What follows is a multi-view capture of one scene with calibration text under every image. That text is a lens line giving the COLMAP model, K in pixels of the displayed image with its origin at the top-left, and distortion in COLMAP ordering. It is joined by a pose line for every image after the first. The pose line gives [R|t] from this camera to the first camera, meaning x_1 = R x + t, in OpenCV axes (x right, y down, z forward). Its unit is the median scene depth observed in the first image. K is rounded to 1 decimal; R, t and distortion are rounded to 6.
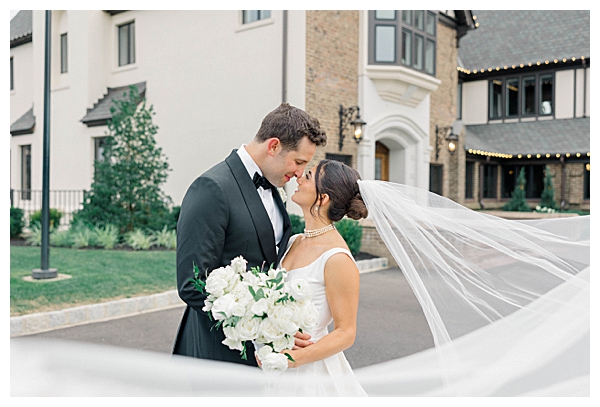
lens RADIAL K [[581.0, 0, 300.0], [0, 581.0, 203.5], [0, 0, 1]] dist [-0.005475, 0.001784]
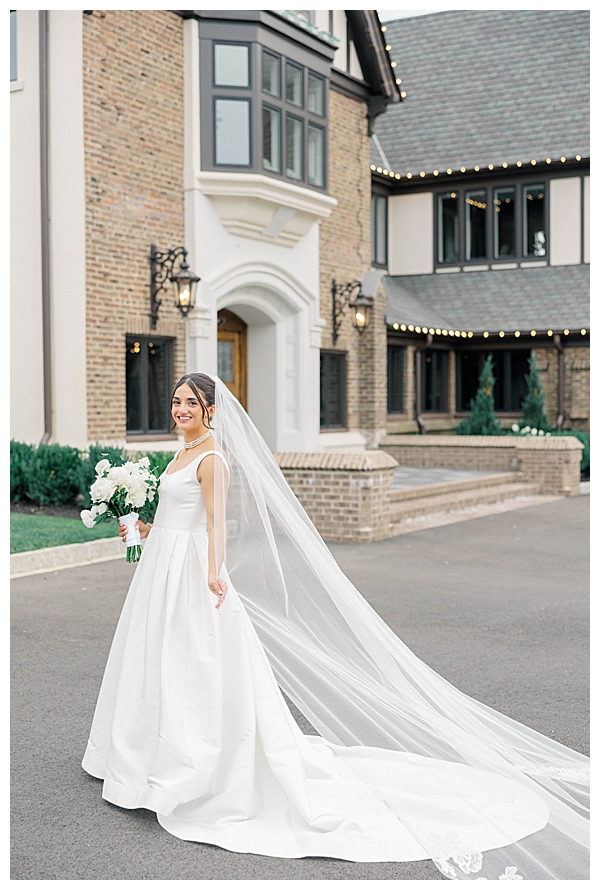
lens RADIAL K [[1202.7, 0, 300.0], [0, 1202.7, 445.0], [0, 0, 1]] dist [0.016847, 0.002579]
pose [[0.984357, -0.021110, 0.174917, 0.004155], [0.018661, 0.999704, 0.015635, 0.002332], [-0.175195, -0.012127, 0.984459, -0.110495]]
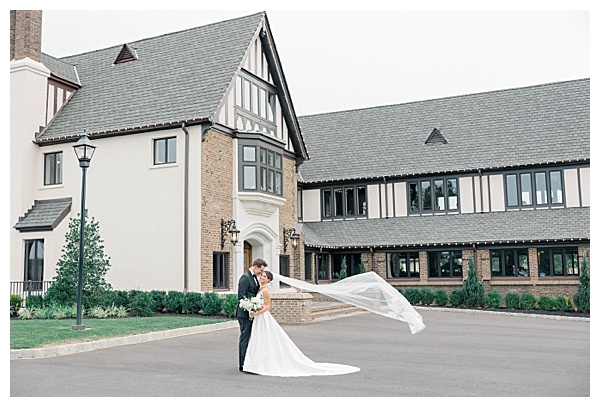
lens RADIAL K [[633.4, 0, 300.0], [0, 633.4, 203.5], [0, 0, 1]] dist [-0.006219, 0.001599]
pose [[0.966321, 0.002945, 0.257322, -0.126539], [0.031463, 0.991081, -0.129496, 0.007076], [-0.255408, 0.133231, 0.957610, -0.504281]]
